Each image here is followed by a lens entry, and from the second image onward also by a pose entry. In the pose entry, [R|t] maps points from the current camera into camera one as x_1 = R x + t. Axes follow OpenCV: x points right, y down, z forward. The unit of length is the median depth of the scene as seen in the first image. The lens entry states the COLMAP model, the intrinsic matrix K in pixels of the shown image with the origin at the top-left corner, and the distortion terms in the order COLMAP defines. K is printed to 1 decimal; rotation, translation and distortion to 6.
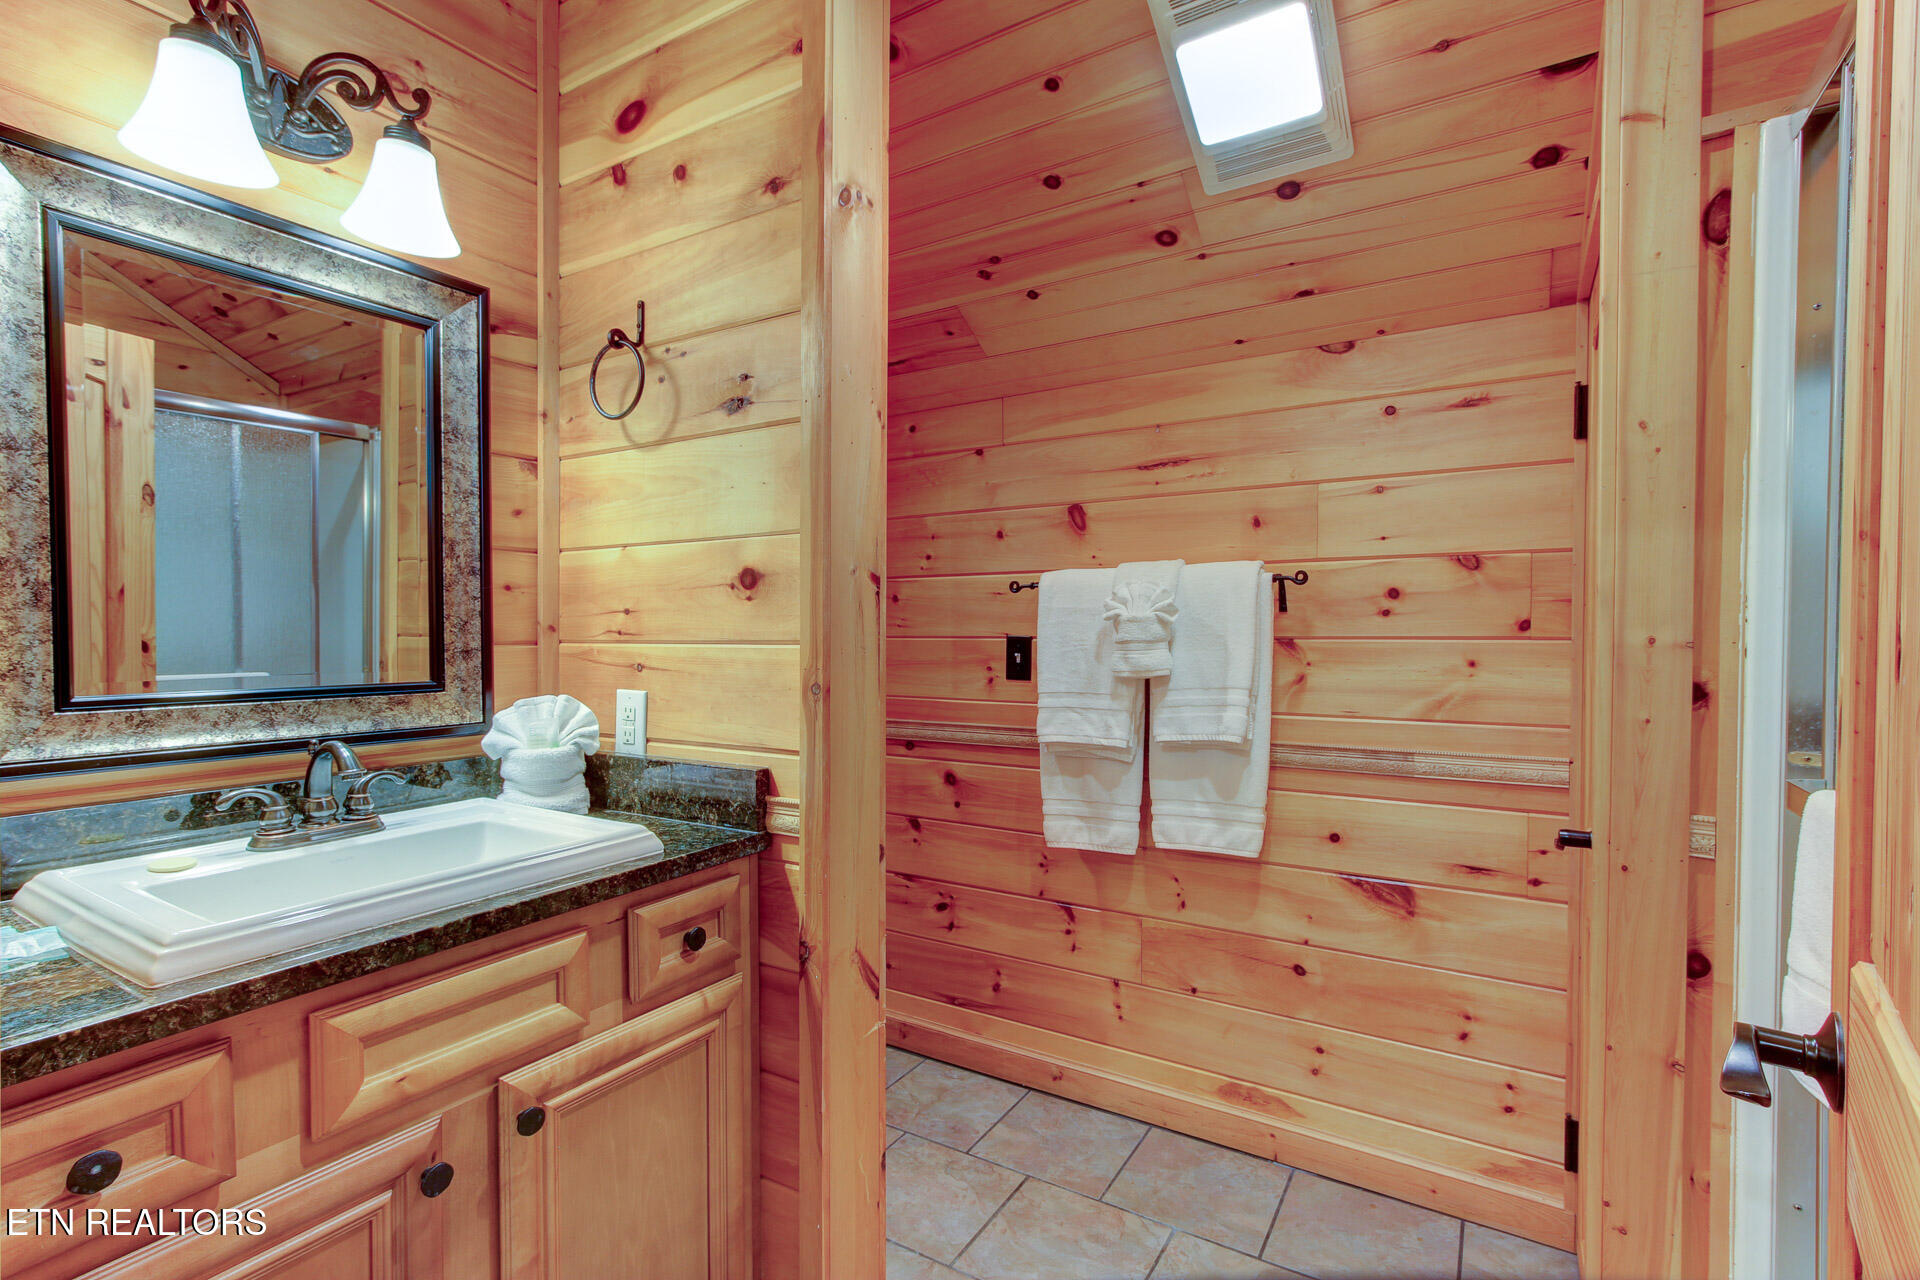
lens RADIAL K [[878.9, 0, 962.2], [0, 878.9, 649.5], [0, 0, 1]] dist [-0.005657, 0.005319]
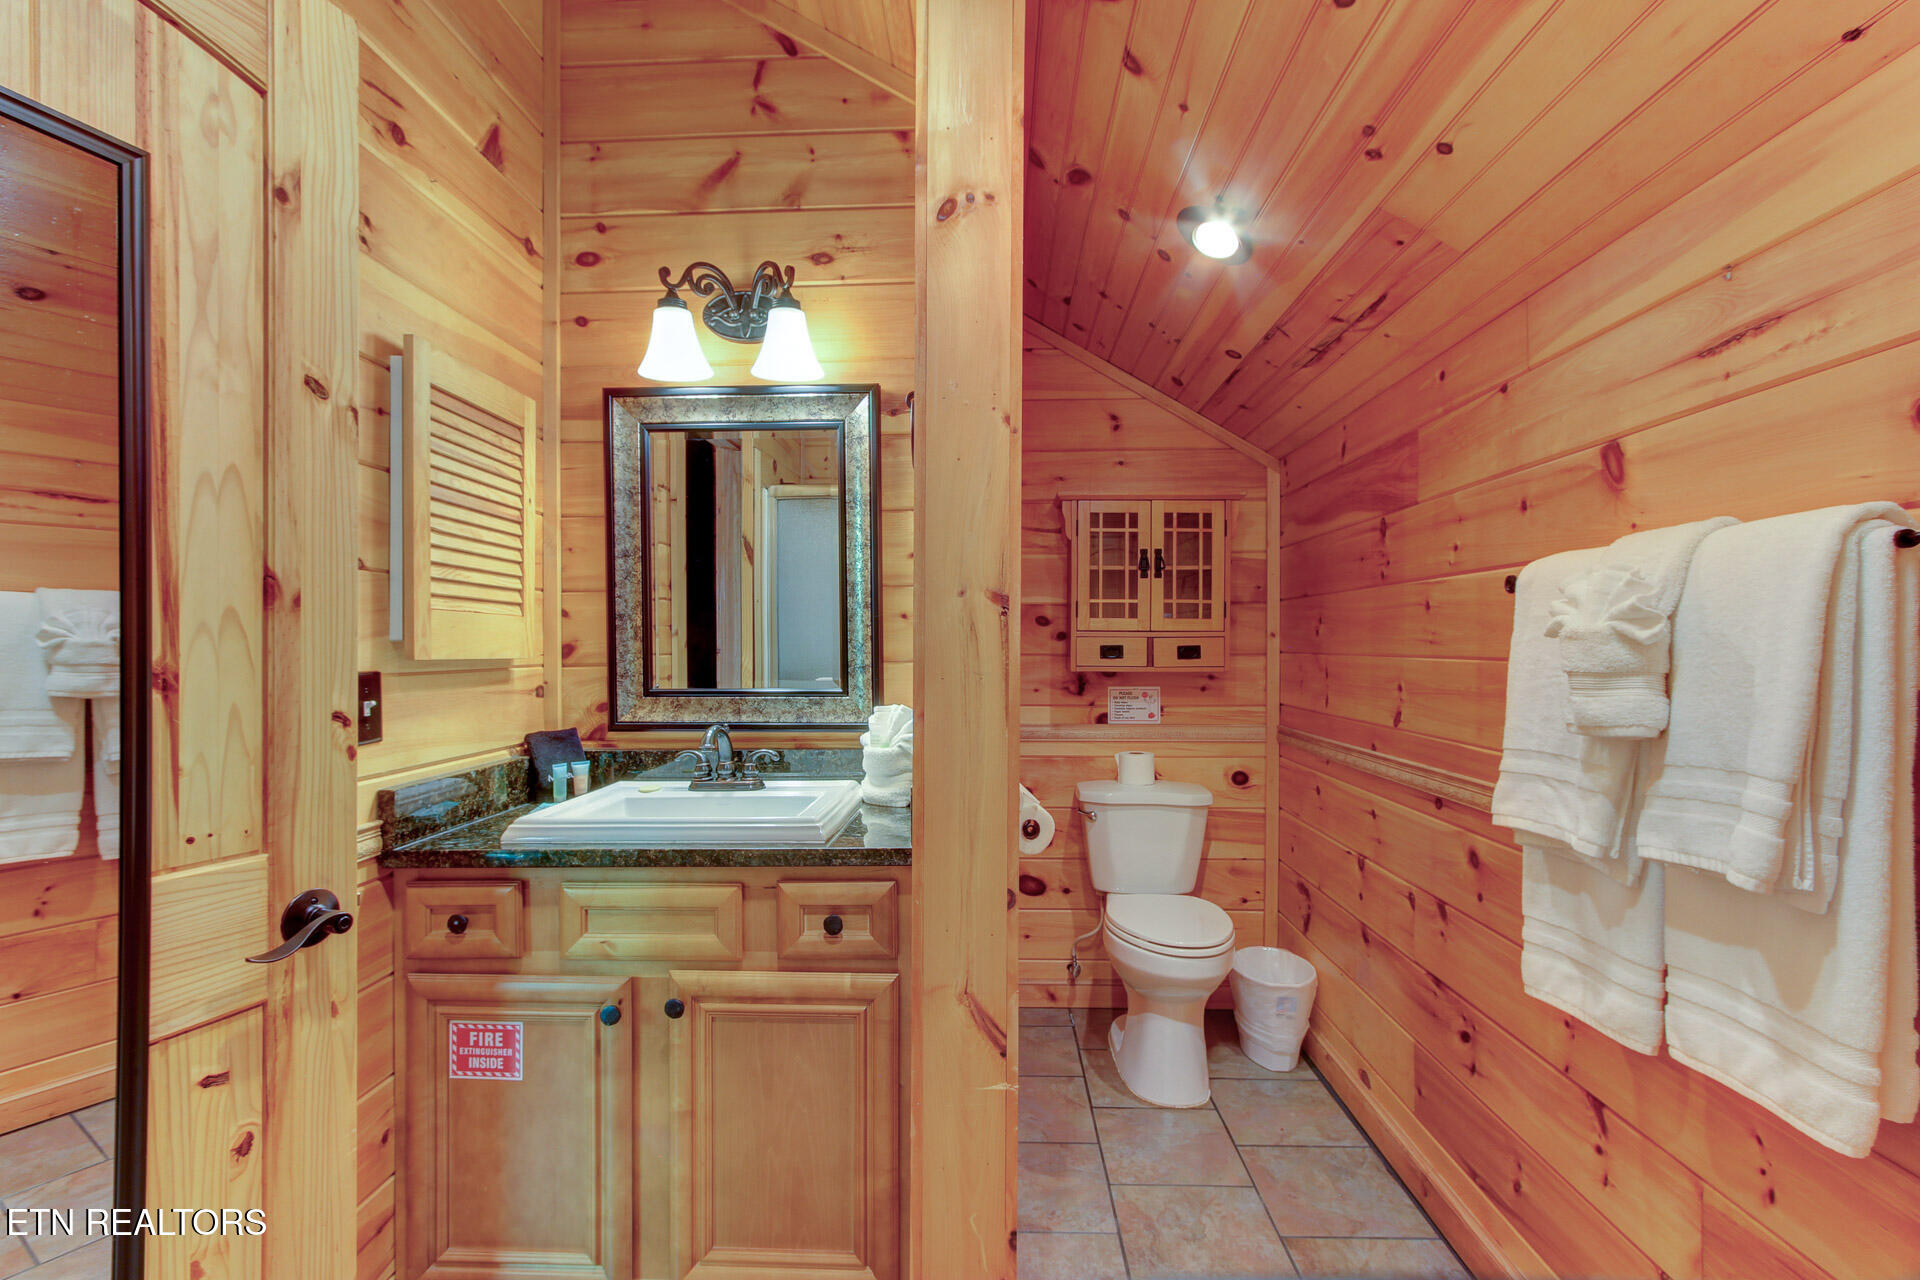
lens RADIAL K [[878.9, 0, 962.2], [0, 878.9, 649.5], [0, 0, 1]] dist [-0.005657, 0.005319]
pose [[0.498064, 0.005989, -0.867119, 0.495018], [-0.013263, 0.999912, -0.000712, -0.019041], [0.867039, 0.011856, 0.498100, 0.368334]]
